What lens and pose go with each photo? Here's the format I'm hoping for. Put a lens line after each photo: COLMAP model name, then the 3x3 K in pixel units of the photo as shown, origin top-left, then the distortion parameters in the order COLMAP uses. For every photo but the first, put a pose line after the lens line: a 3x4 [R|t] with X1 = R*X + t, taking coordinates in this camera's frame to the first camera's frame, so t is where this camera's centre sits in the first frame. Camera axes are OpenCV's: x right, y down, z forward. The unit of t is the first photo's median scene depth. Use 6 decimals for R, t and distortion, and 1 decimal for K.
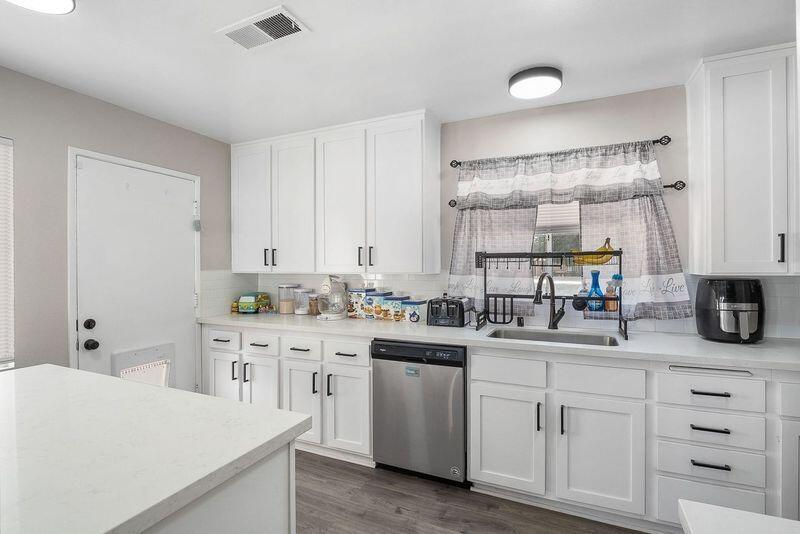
lens RADIAL K [[380.1, 0, 404.5], [0, 380.1, 265.9], [0, 0, 1]] dist [-0.014218, -0.001925]
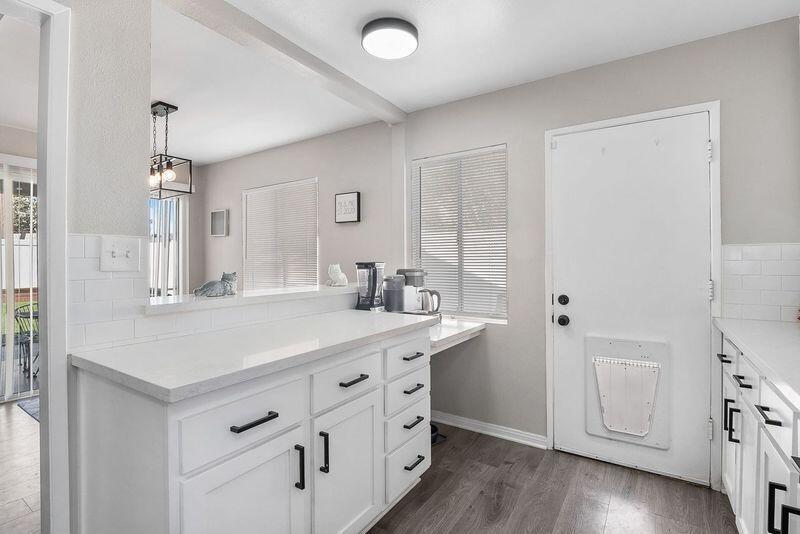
lens RADIAL K [[380.1, 0, 401.8], [0, 380.1, 261.5], [0, 0, 1]] dist [-0.014218, -0.001925]
pose [[-0.157493, 0.000661, -0.987520, 0.206560], [0.003514, 0.999994, 0.000109, 0.044833], [0.987514, -0.003453, -0.157494, 0.649739]]
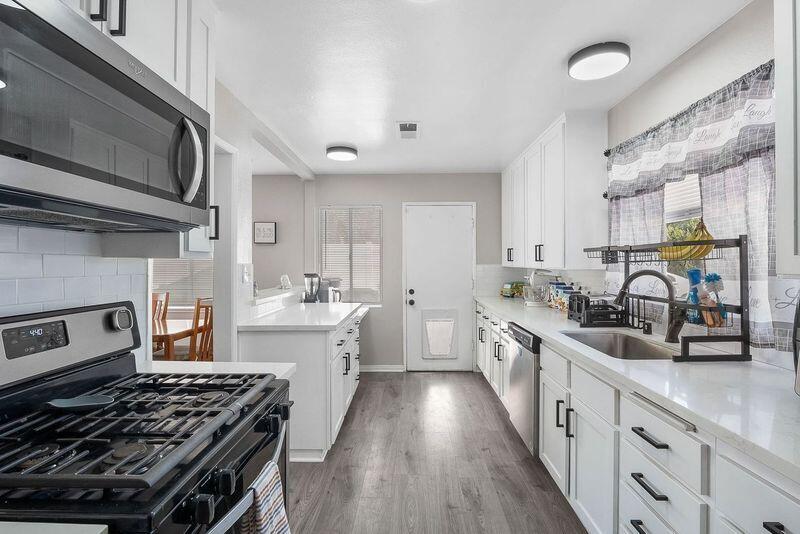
lens RADIAL K [[380.1, 0, 403.0], [0, 380.1, 263.6], [0, 0, 1]] dist [-0.014218, -0.001925]
pose [[0.393266, 0.004194, -0.919415, 0.833522], [0.001736, 0.999984, 0.005304, -0.000262], [0.919423, -0.003682, 0.393252, 0.170301]]
